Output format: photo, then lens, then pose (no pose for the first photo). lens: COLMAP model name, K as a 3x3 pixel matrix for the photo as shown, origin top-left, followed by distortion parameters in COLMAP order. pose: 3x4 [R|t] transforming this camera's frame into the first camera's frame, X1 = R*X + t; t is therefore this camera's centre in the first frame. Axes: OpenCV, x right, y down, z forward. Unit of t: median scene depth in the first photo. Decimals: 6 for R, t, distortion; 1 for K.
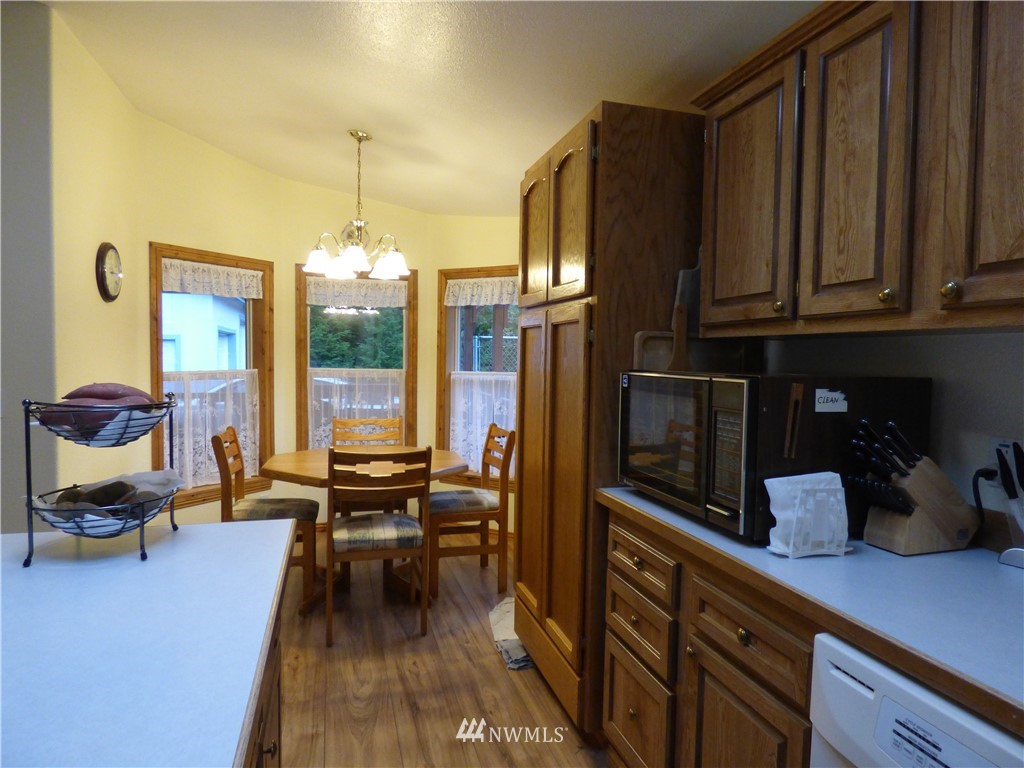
lens RADIAL K [[619.2, 0, 512.1], [0, 619.2, 385.6], [0, 0, 1]] dist [-0.007477, 0.005568]
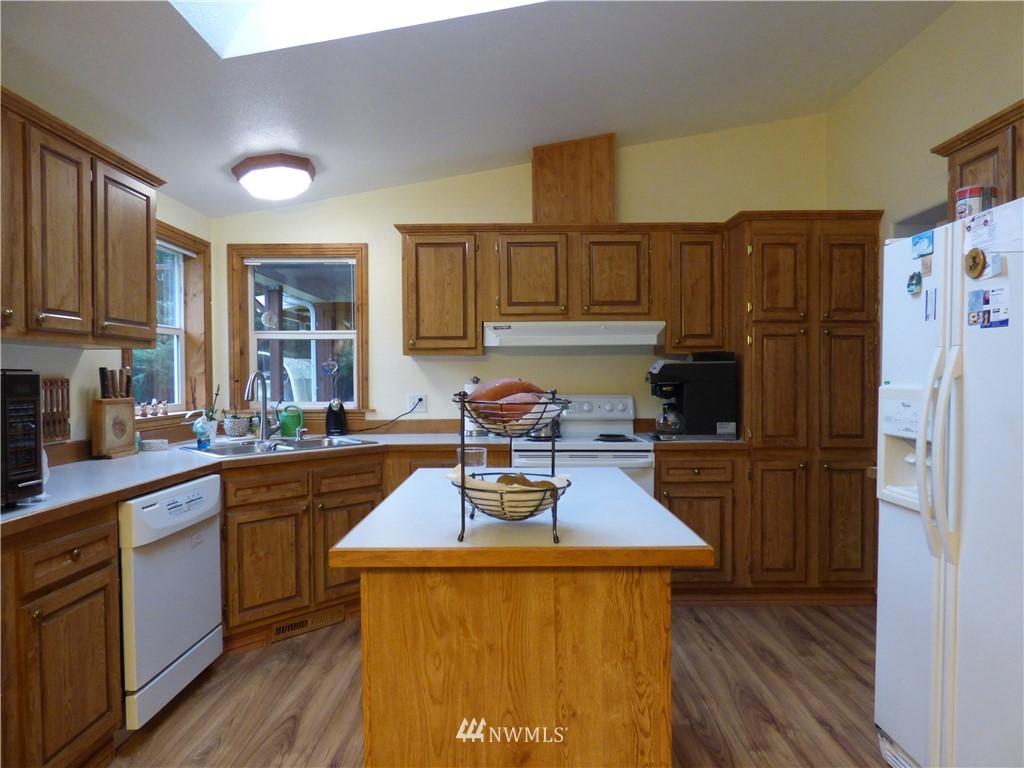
lens RADIAL K [[619.2, 0, 512.0], [0, 619.2, 384.7], [0, 0, 1]] dist [-0.007477, 0.005568]
pose [[-0.959823, -0.015482, 0.280180, -1.067706], [0.001927, 0.998090, 0.061754, -0.063098], [-0.280601, 0.059813, -0.957959, 2.302153]]
